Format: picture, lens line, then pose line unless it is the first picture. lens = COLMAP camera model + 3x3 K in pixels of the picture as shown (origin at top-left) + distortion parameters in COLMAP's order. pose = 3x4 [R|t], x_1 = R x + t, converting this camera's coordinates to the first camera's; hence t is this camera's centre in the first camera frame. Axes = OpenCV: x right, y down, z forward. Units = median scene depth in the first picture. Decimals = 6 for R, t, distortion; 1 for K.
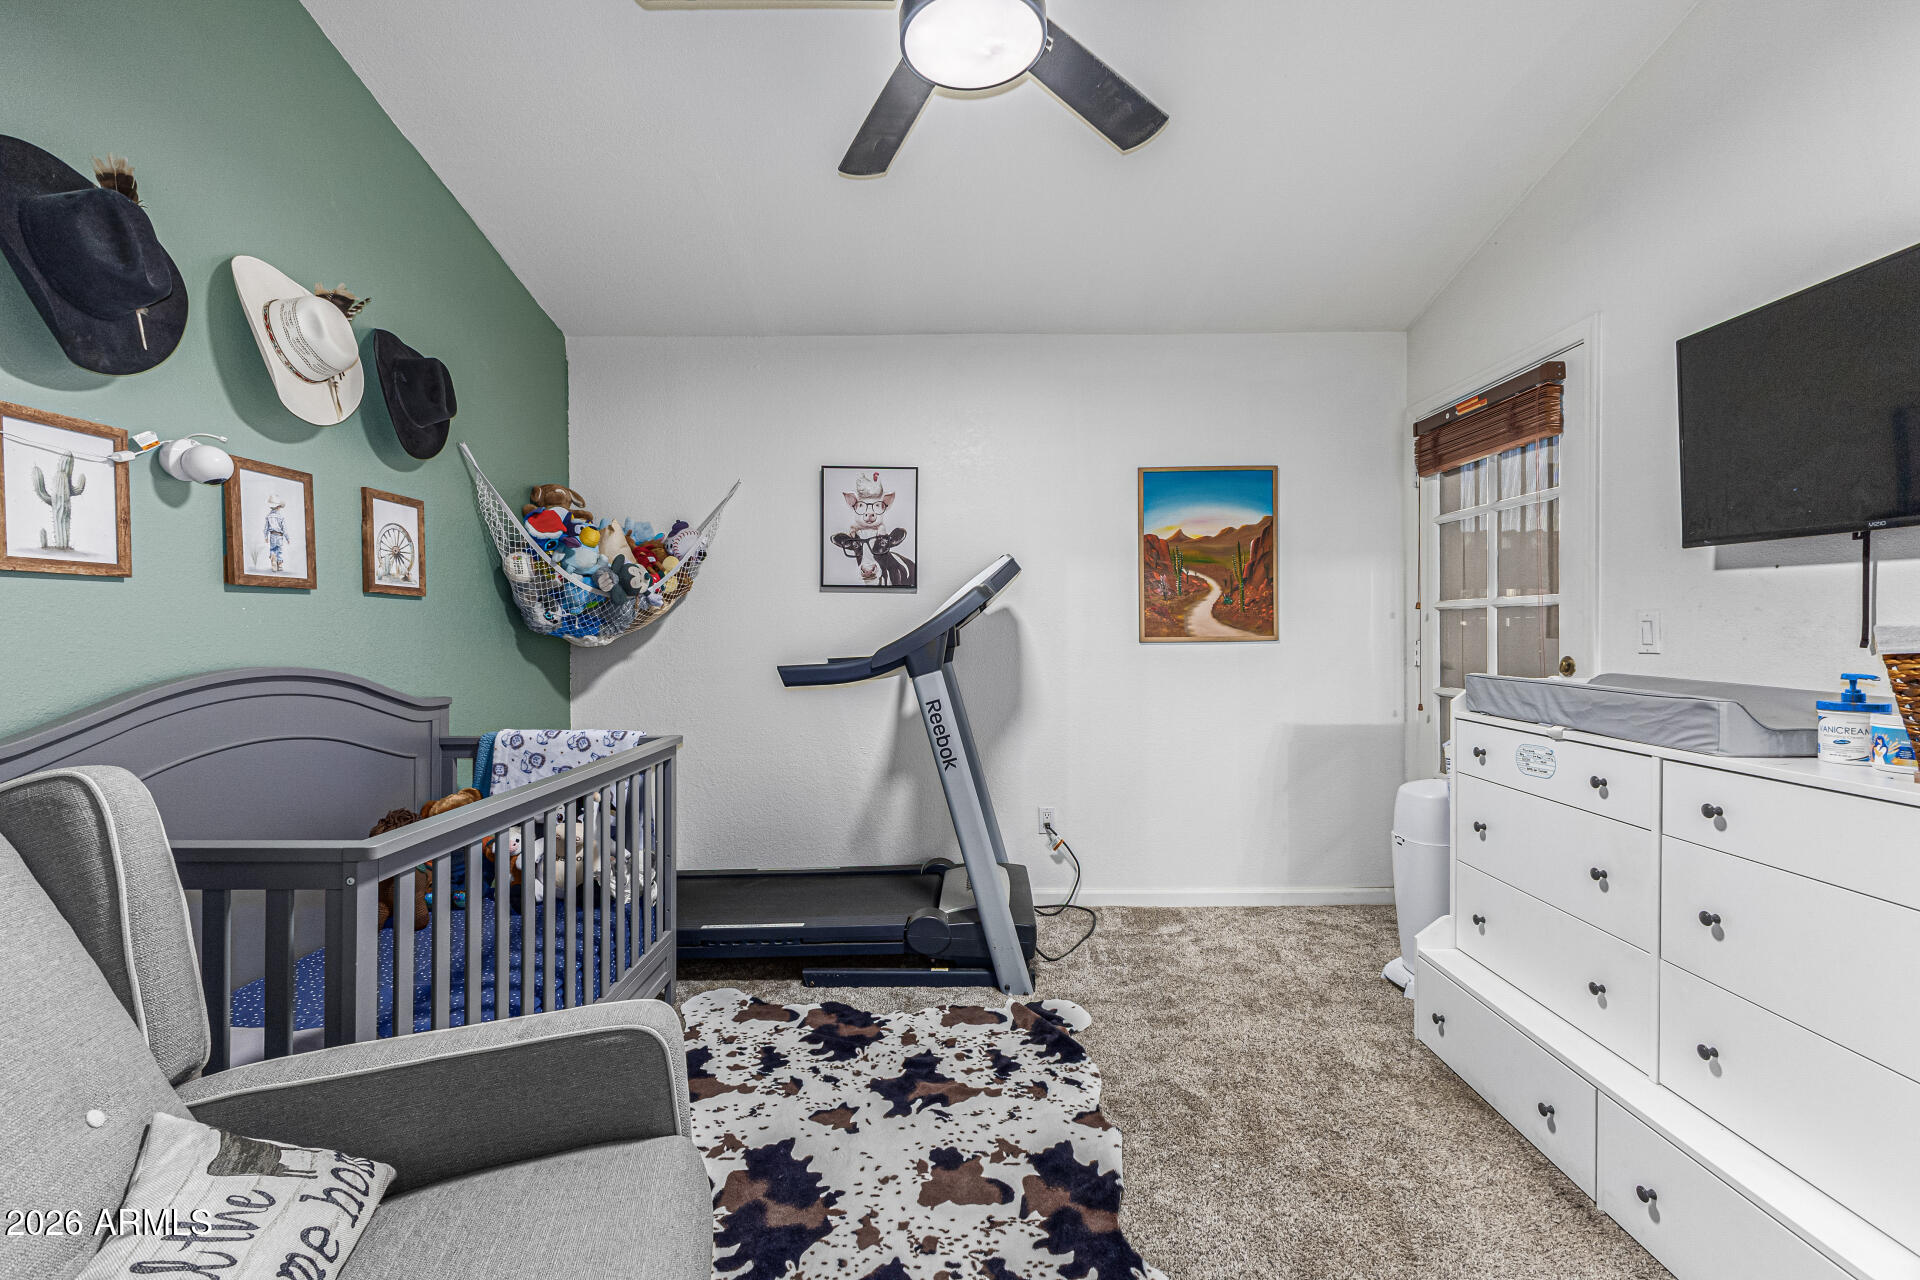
lens RADIAL K [[843.0, 0, 958.6], [0, 843.0, 636.4], [0, 0, 1]] dist [0.013214, 0.000386]
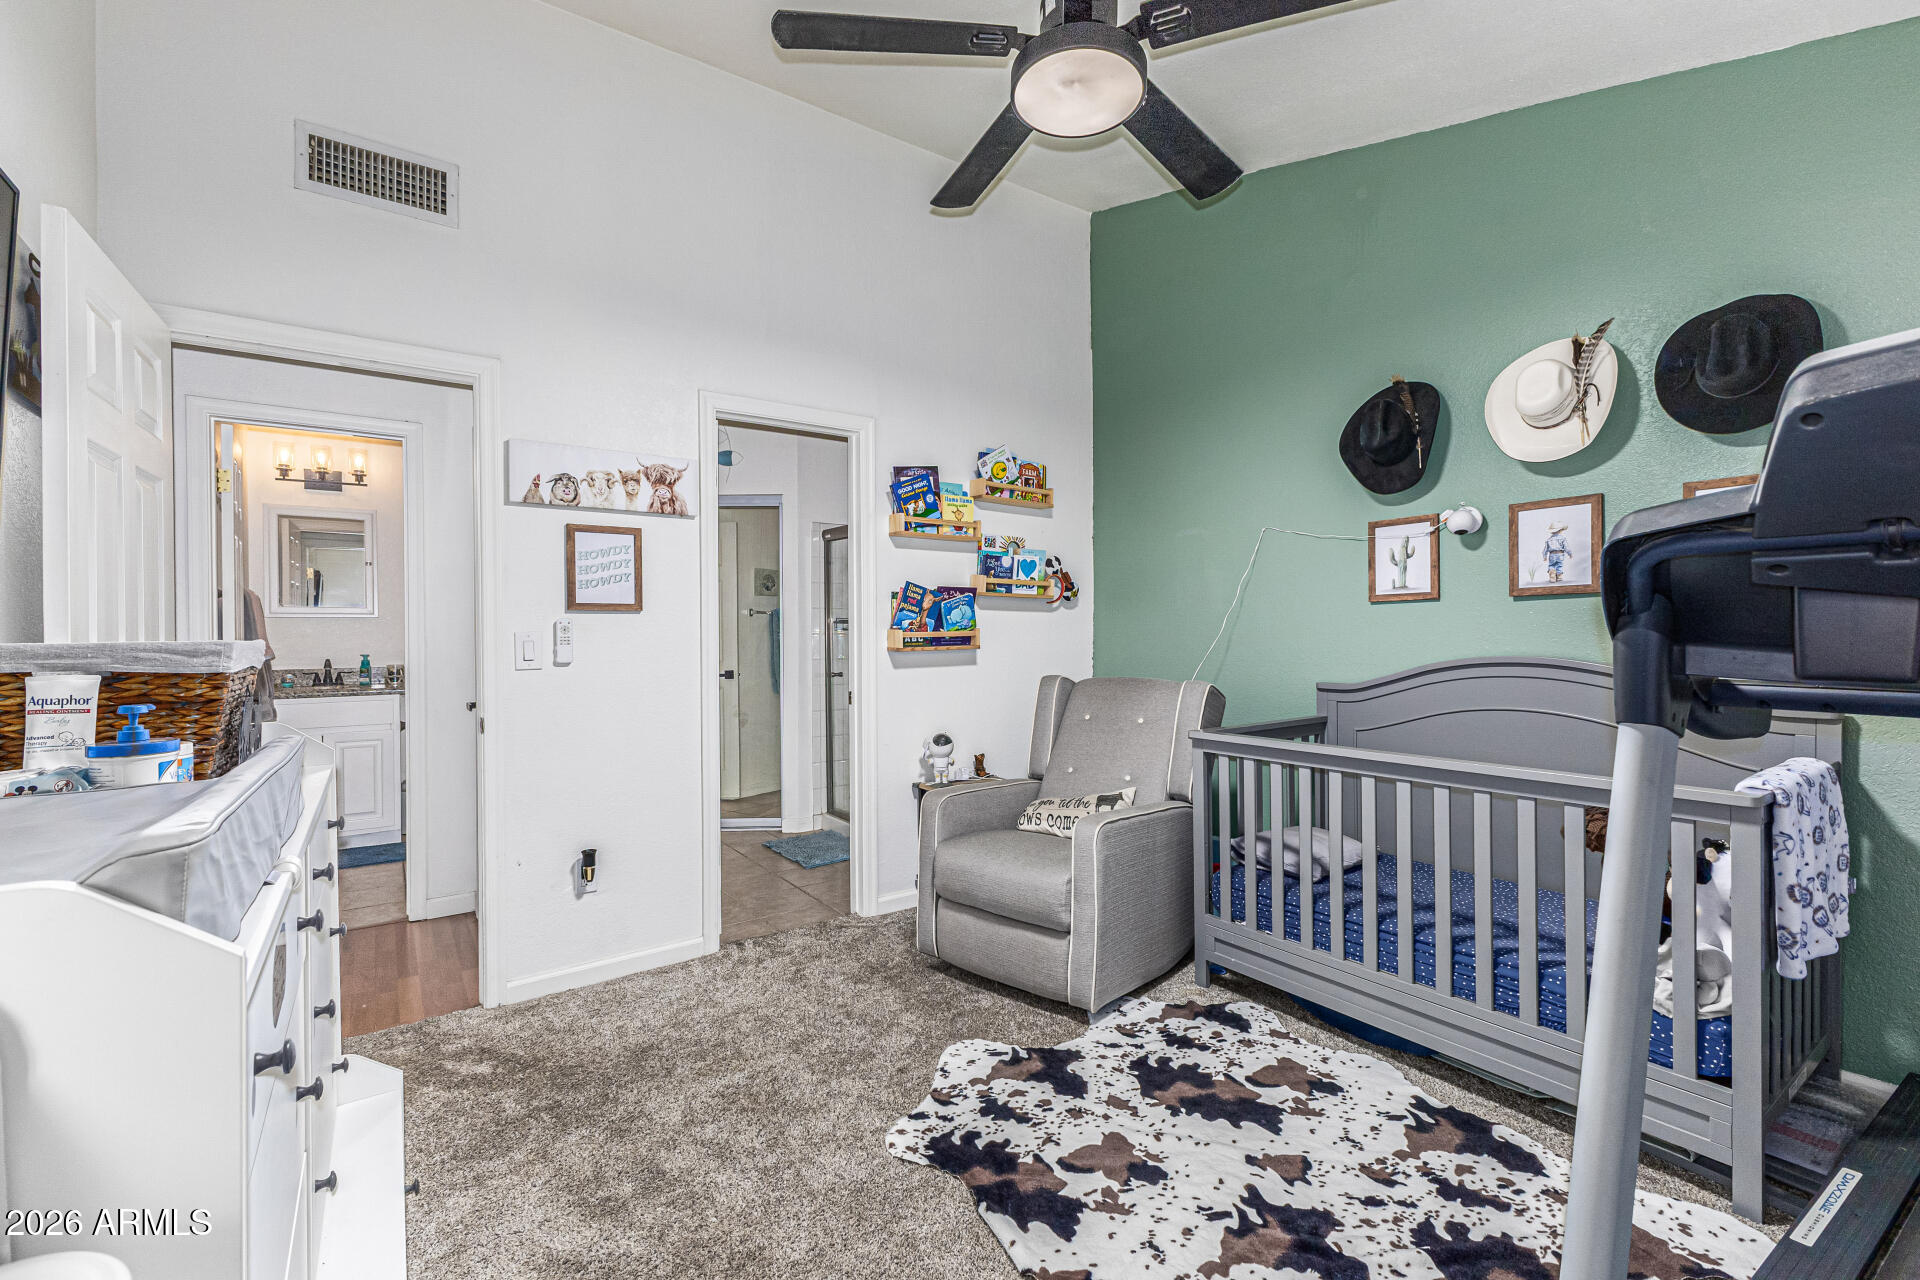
lens RADIAL K [[843.0, 0, 954.7], [0, 843.0, 637.8], [0, 0, 1]] dist [0.013214, 0.000386]
pose [[-0.825737, 0.012217, -0.563923, 0.733973], [0.008720, 0.999922, 0.008893, -0.013910], [0.563988, 0.002426, -0.825779, 1.729093]]
